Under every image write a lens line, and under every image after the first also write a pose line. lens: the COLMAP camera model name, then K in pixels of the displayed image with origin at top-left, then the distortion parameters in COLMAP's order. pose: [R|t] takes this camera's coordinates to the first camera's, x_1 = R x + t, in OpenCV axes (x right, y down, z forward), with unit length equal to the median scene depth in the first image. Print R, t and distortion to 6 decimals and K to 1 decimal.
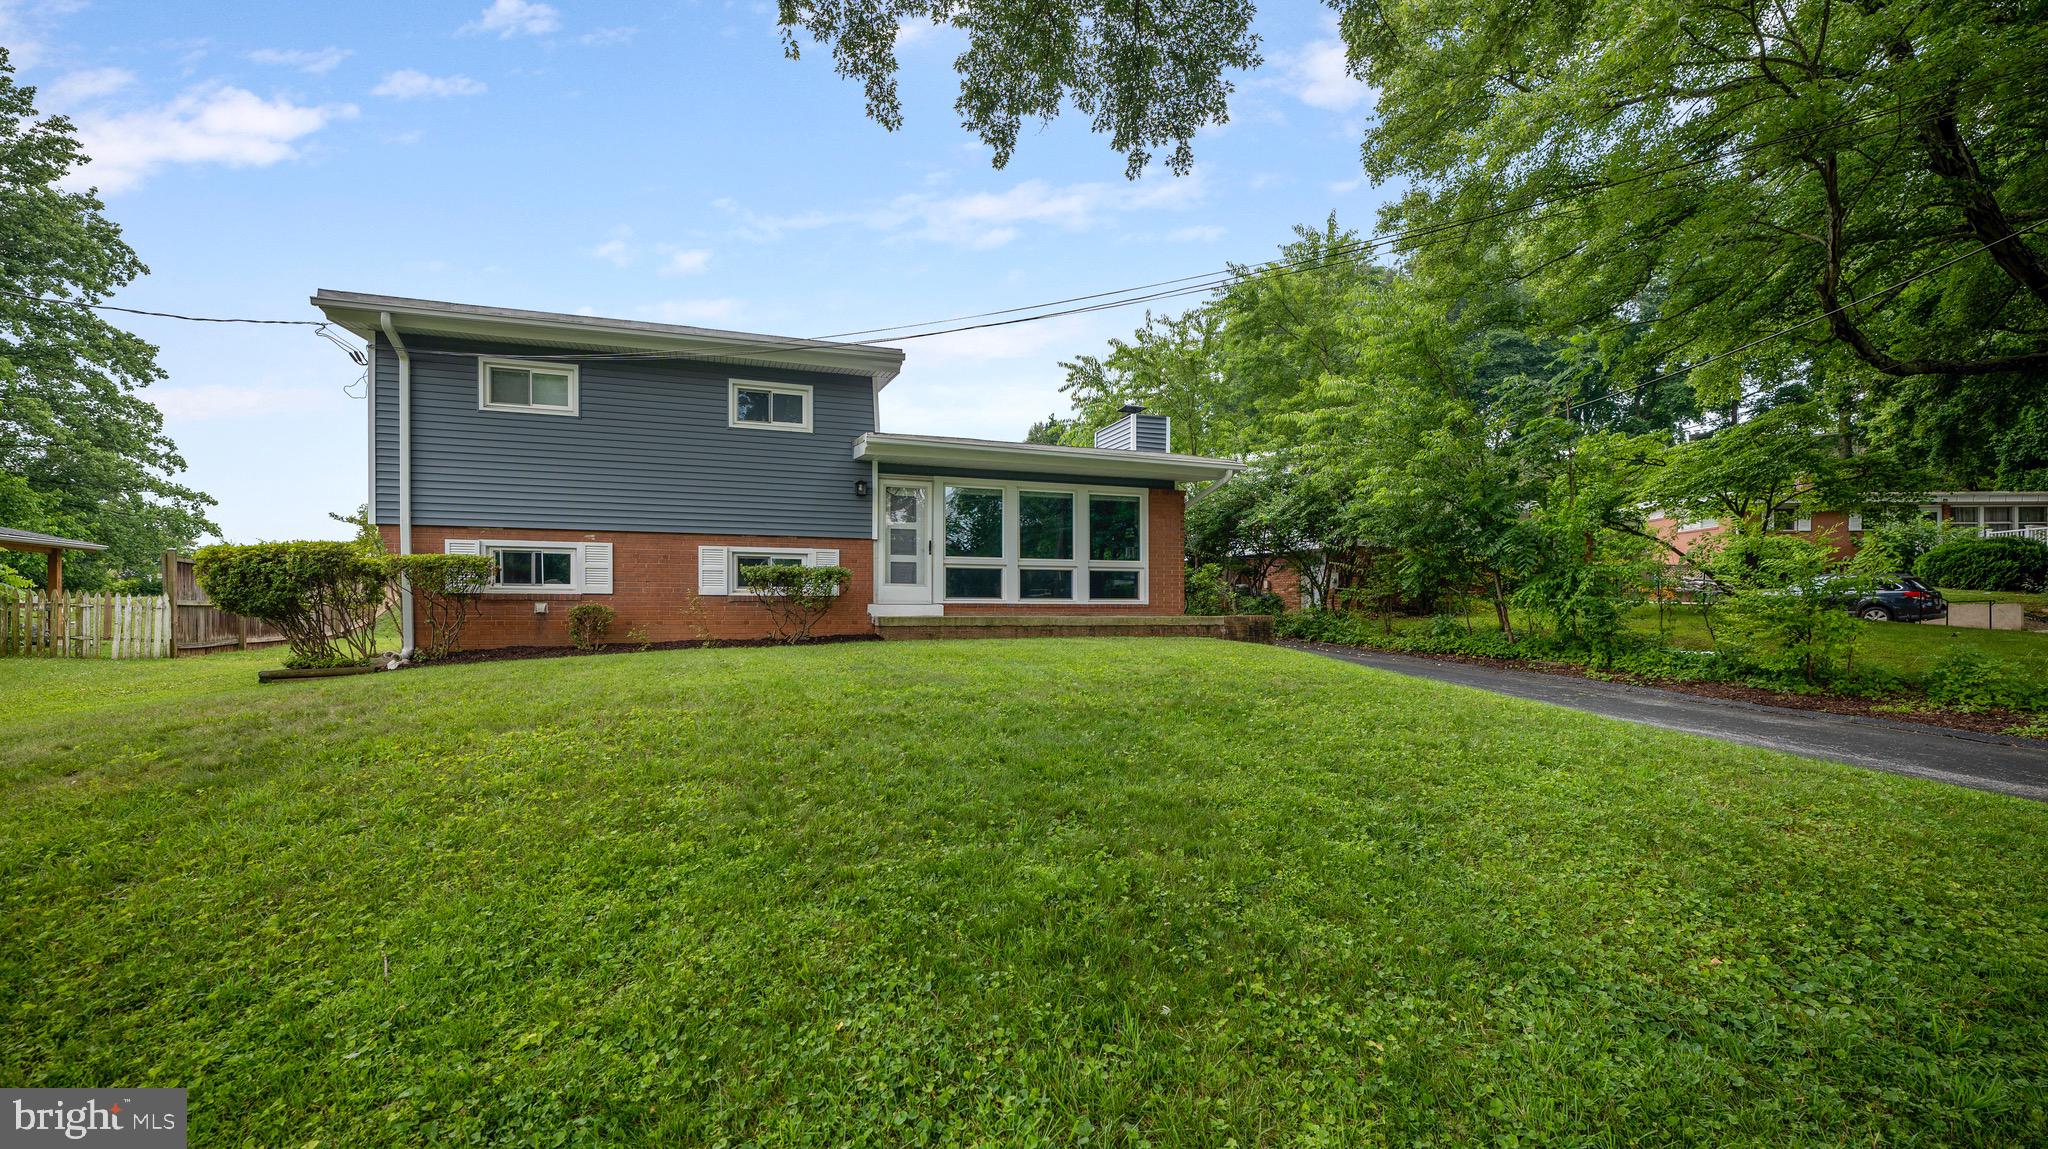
lens RADIAL K [[845.1, 0, 1013.8], [0, 845.1, 603.6], [0, 0, 1]] dist [0.000949, -0.000099]
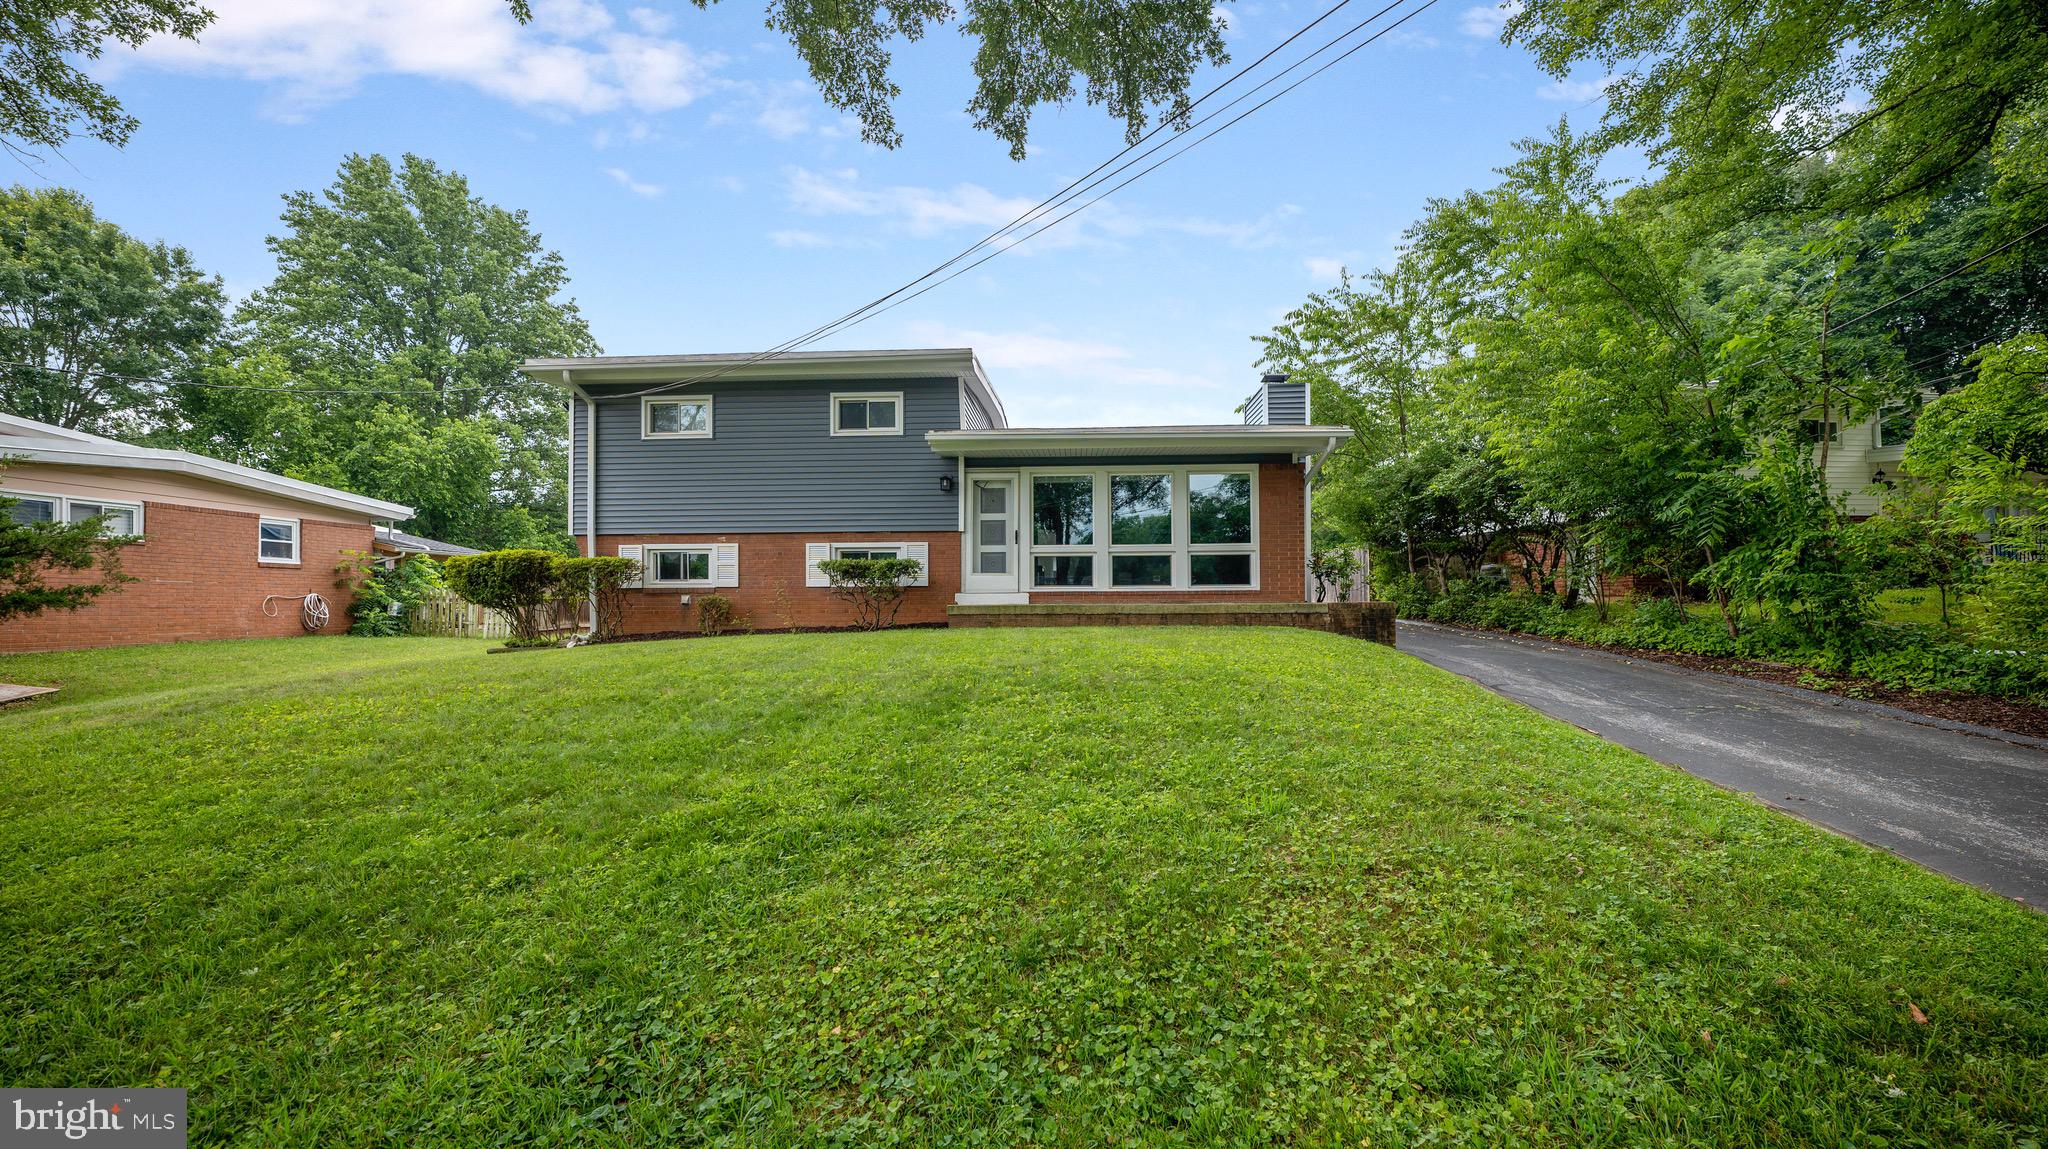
lens RADIAL K [[835.5, 0, 1032.3], [0, 835.5, 573.3], [0, 0, 1]] dist [0.002331, 0.000651]
pose [[0.926009, -0.019252, -0.377010, 0.308338], [0.010653, 0.999634, -0.024880, 0.002581], [0.377351, 0.019023, 0.925875, 0.076841]]
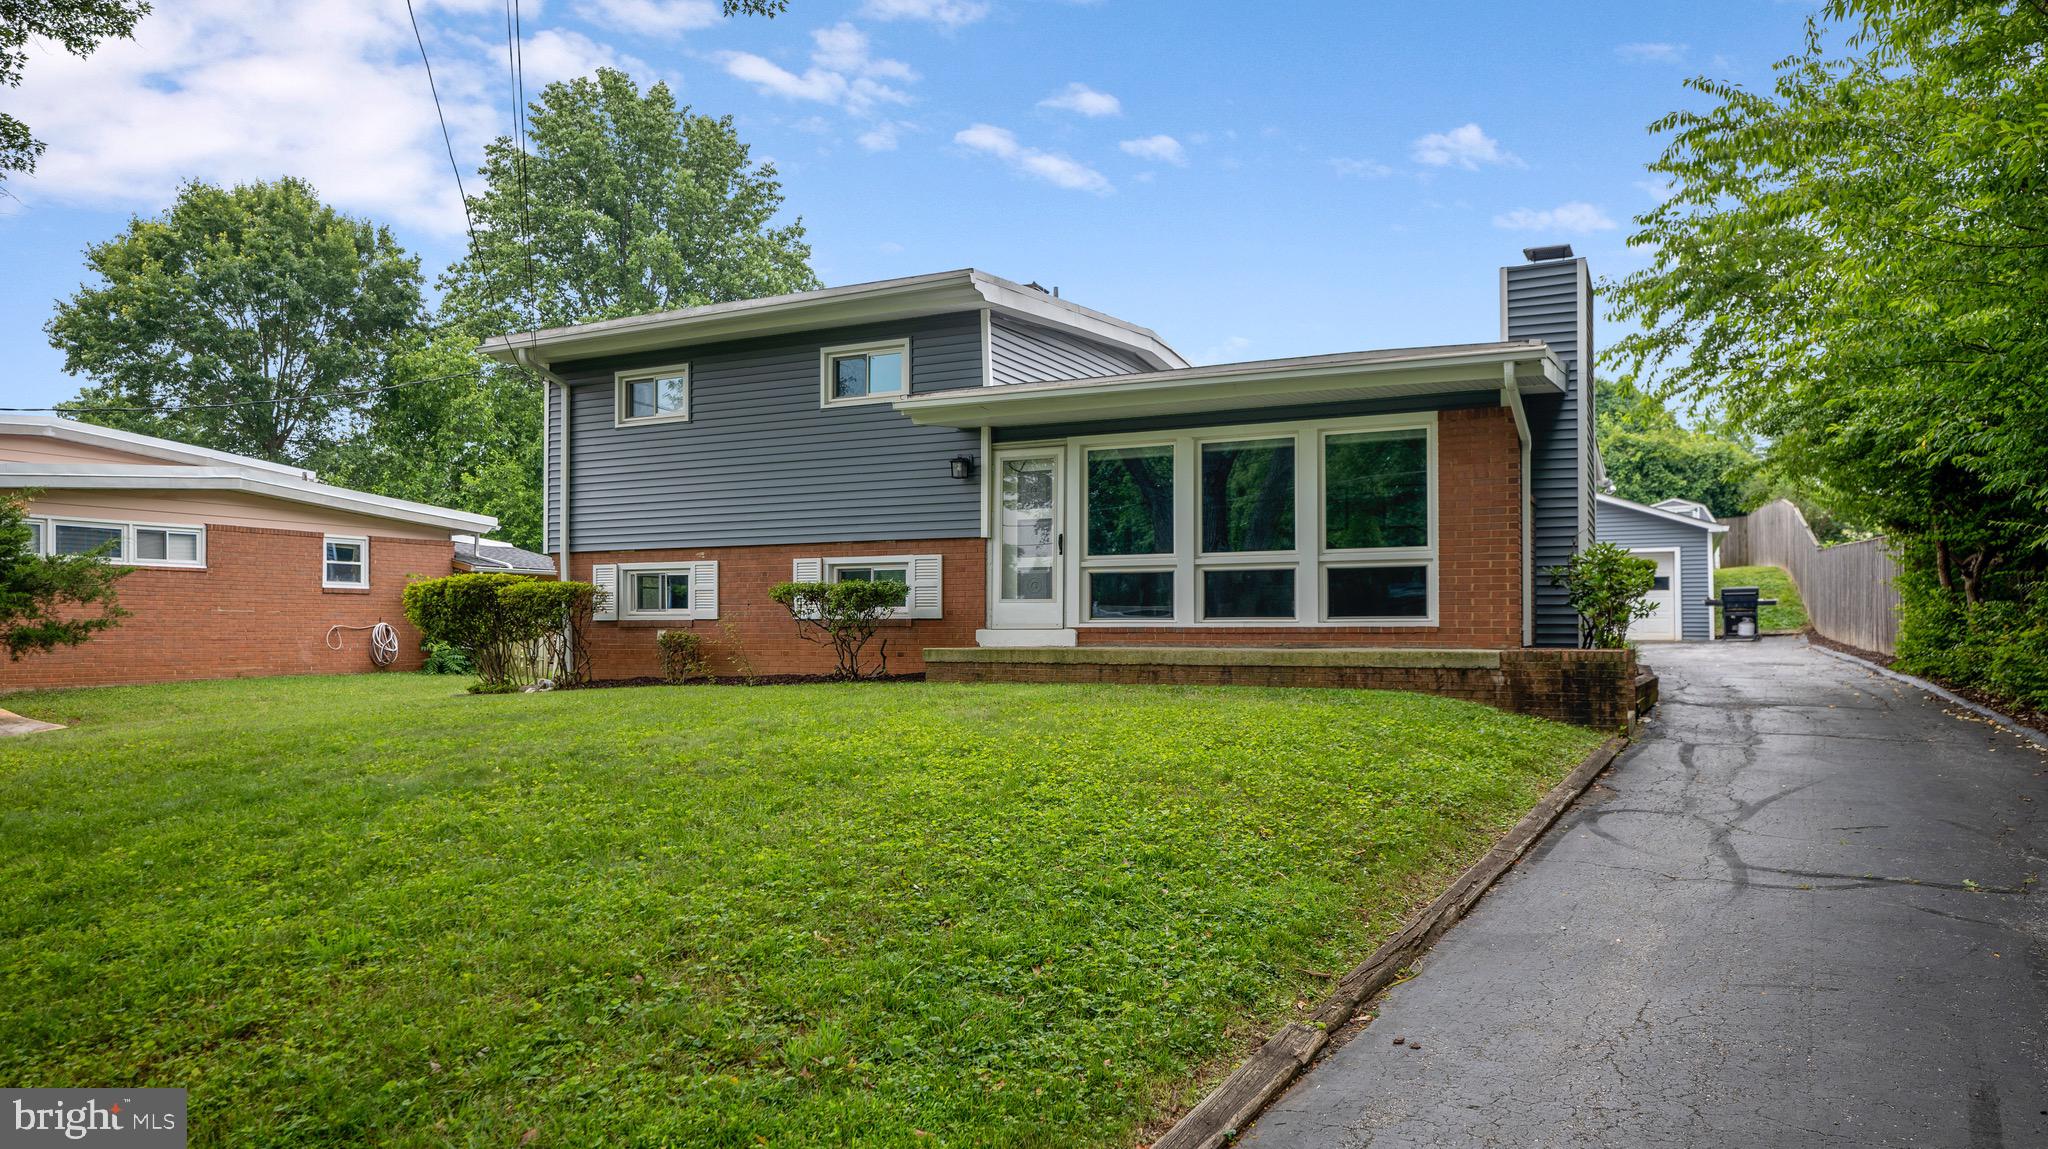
lens RADIAL K [[1300.7, 0, 1024.0], [0, 1300.7, 574.5], [0, 0, 1]] dist [-0.001799, 0.000288]
pose [[0.701683, -0.030978, -0.711815, 0.636568], [0.010872, 0.999404, -0.032777, -0.009176], [0.712406, 0.015260, 0.701601, 0.263265]]
